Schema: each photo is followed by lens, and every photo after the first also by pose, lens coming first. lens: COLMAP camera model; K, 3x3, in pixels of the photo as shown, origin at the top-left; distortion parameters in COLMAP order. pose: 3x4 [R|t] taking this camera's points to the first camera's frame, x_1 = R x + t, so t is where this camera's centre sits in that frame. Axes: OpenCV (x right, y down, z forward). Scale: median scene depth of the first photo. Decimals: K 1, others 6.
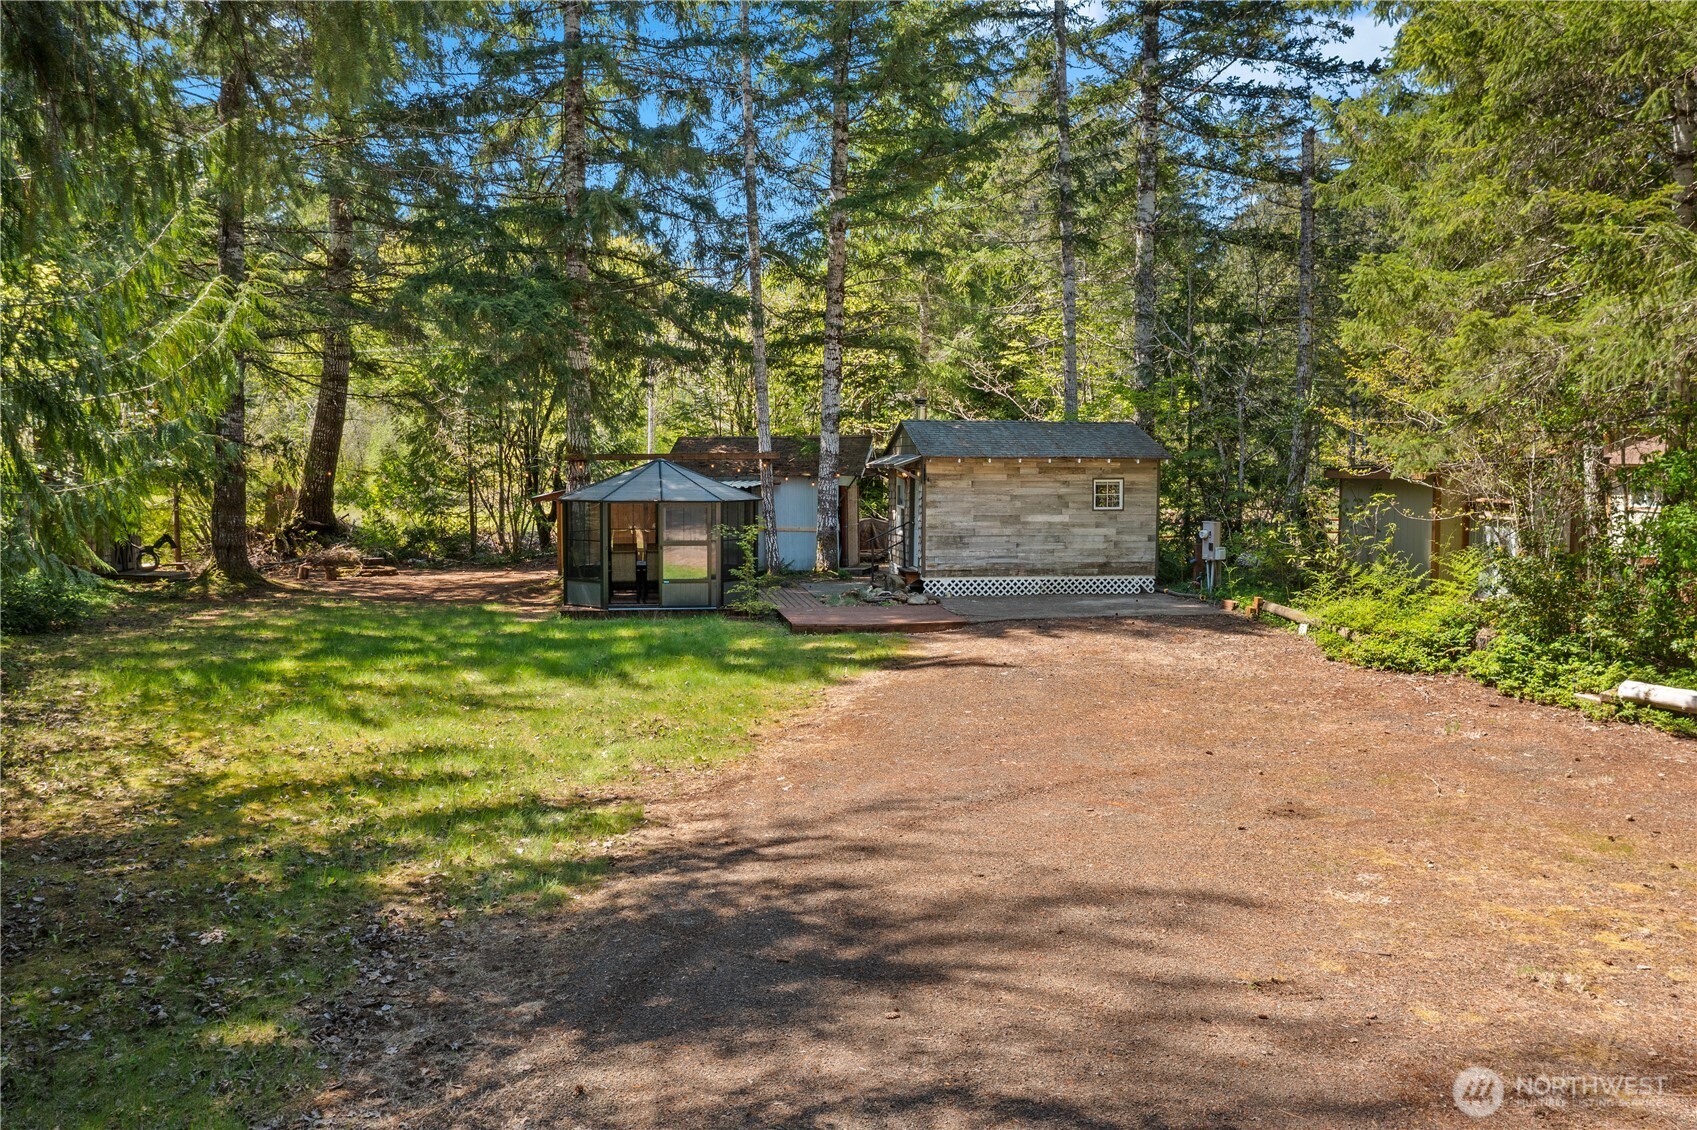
lens RADIAL K [[1358.6, 0, 848.5], [0, 1358.6, 565.0], [0, 0, 1]] dist [-0.016946, -0.004308]
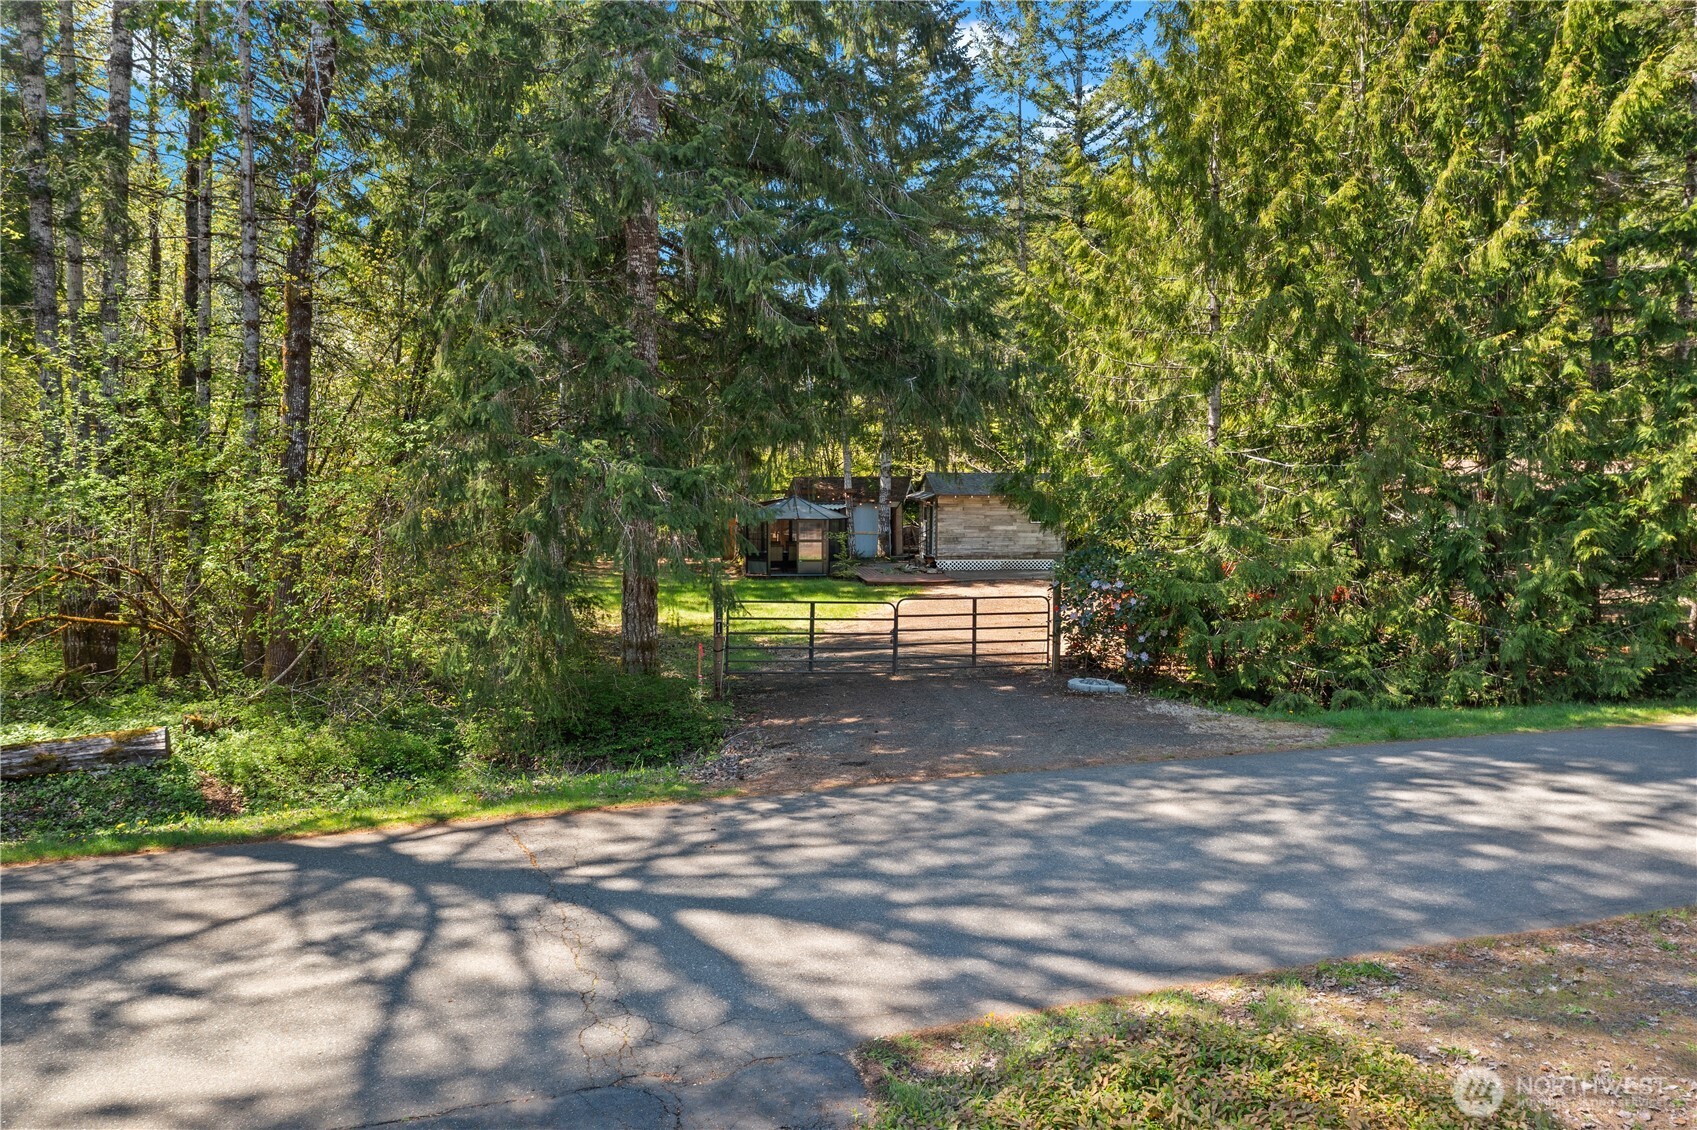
lens RADIAL K [[1358.6, 0, 848.5], [0, 1358.6, 565.0], [0, 0, 1]] dist [-0.016946, -0.004308]
pose [[0.999241, 0.001601, -0.038910, 0.007535], [-0.001582, 0.999999, 0.000535, 0.015158], [0.038911, -0.000473, 0.999243, -0.835998]]
